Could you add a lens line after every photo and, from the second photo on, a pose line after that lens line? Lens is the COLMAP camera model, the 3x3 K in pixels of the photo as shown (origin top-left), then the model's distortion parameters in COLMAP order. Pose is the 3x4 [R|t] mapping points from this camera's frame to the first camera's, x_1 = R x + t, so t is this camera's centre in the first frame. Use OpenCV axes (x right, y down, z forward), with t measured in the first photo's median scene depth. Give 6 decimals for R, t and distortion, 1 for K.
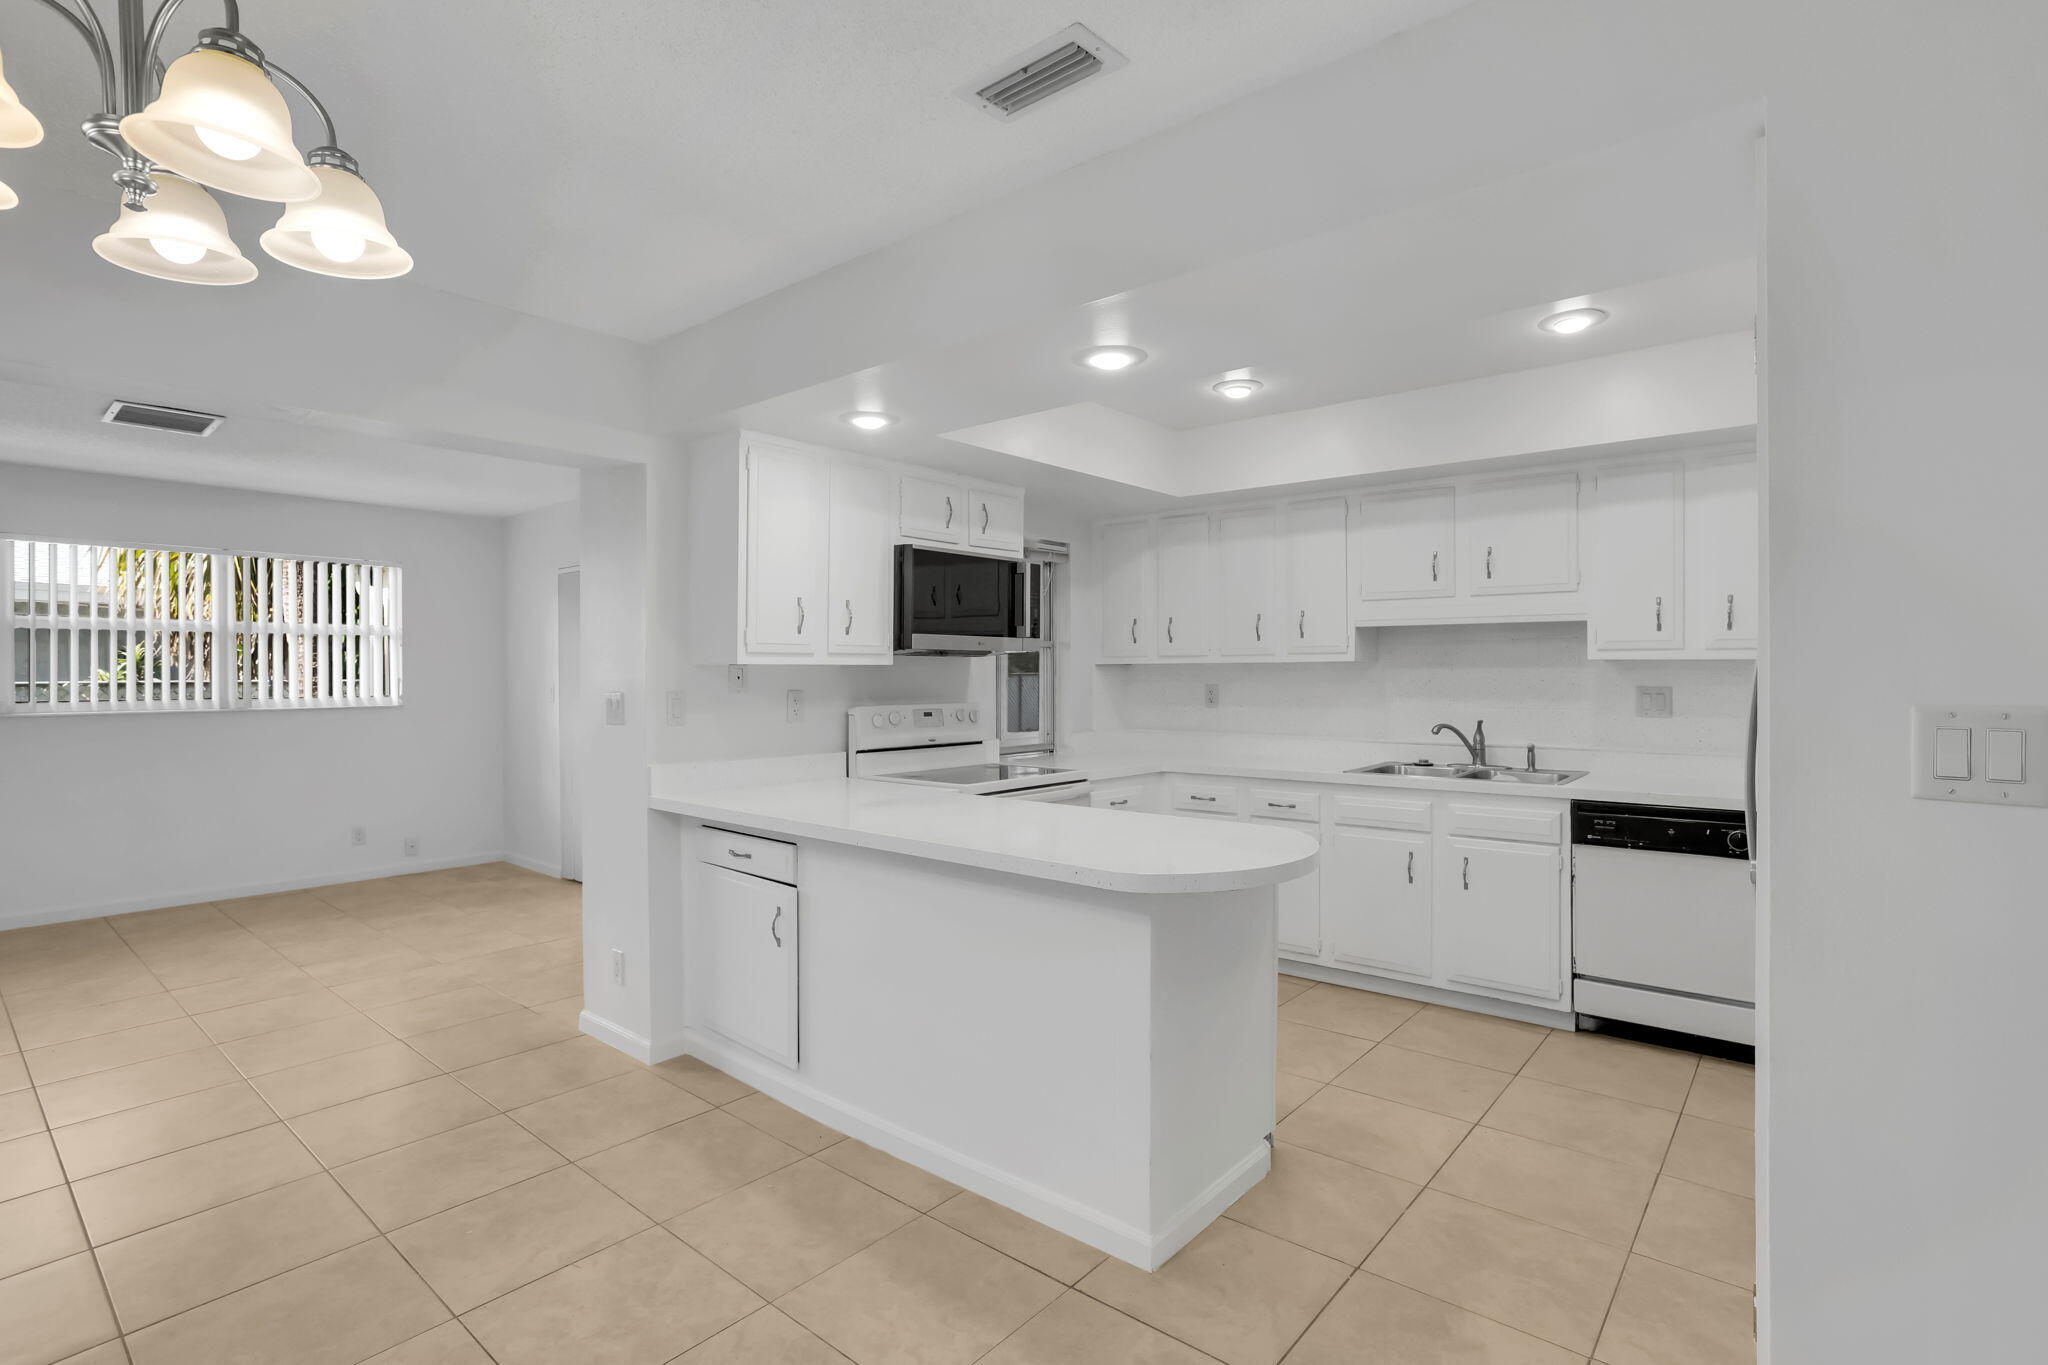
lens RADIAL K [[979.7, 0, 1006.0], [0, 979.7, 679.0], [0, 0, 1]] dist [-0.058214, 0.034953]
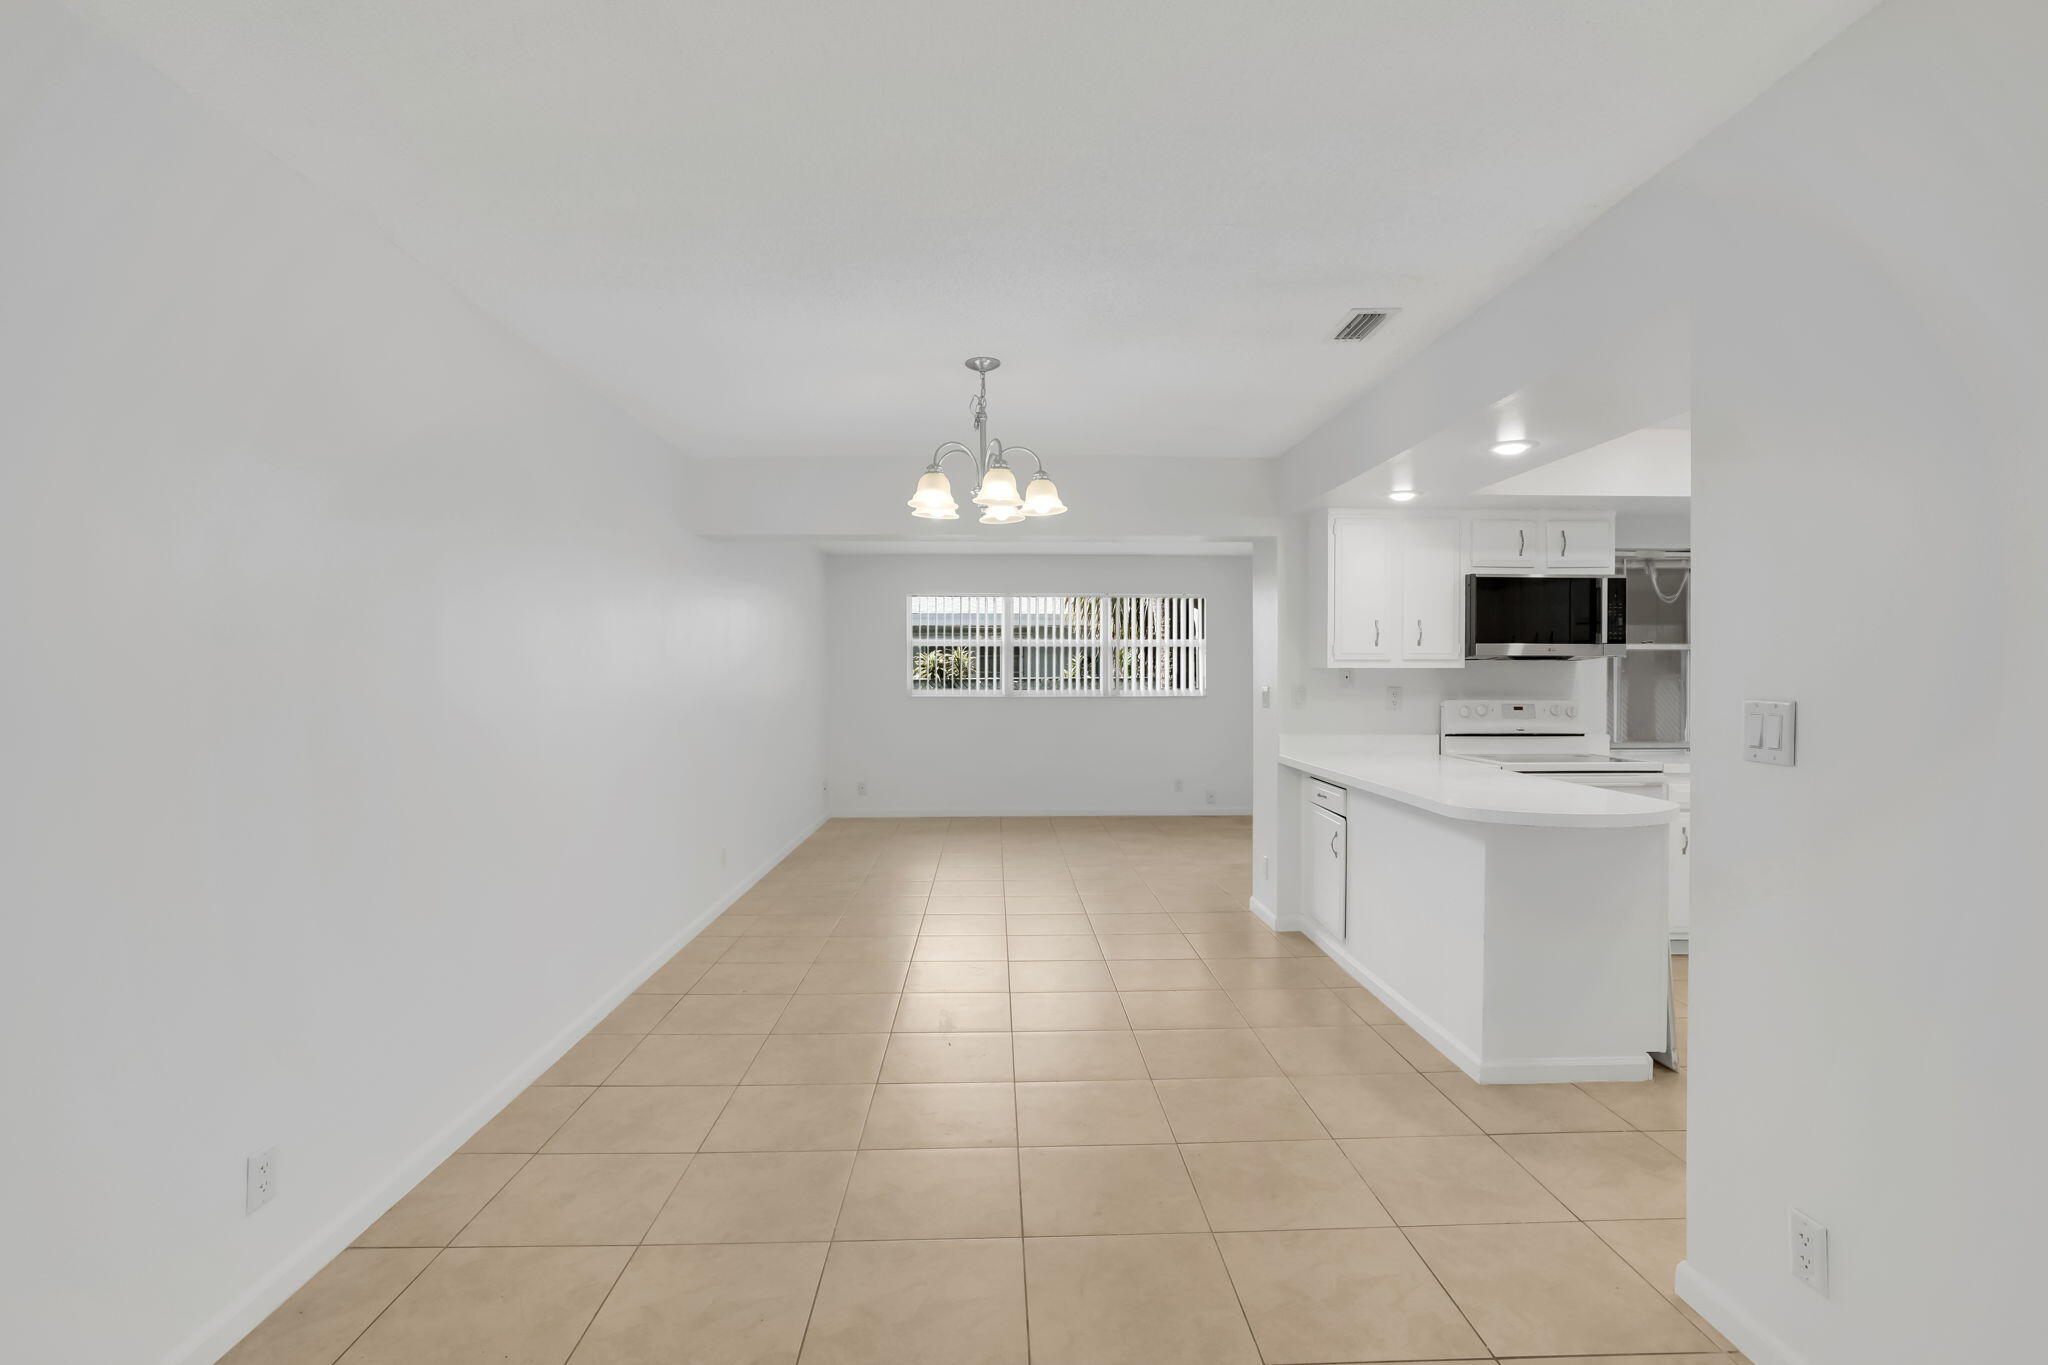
lens RADIAL K [[979.7, 0, 1006.0], [0, 979.7, 679.0], [0, 0, 1]] dist [-0.058214, 0.034953]
pose [[0.662817, 0.006999, -0.748749, 0.415116], [-0.005907, 0.999974, 0.004118, -0.001619], [0.748758, 0.001693, 0.662841, -0.279018]]
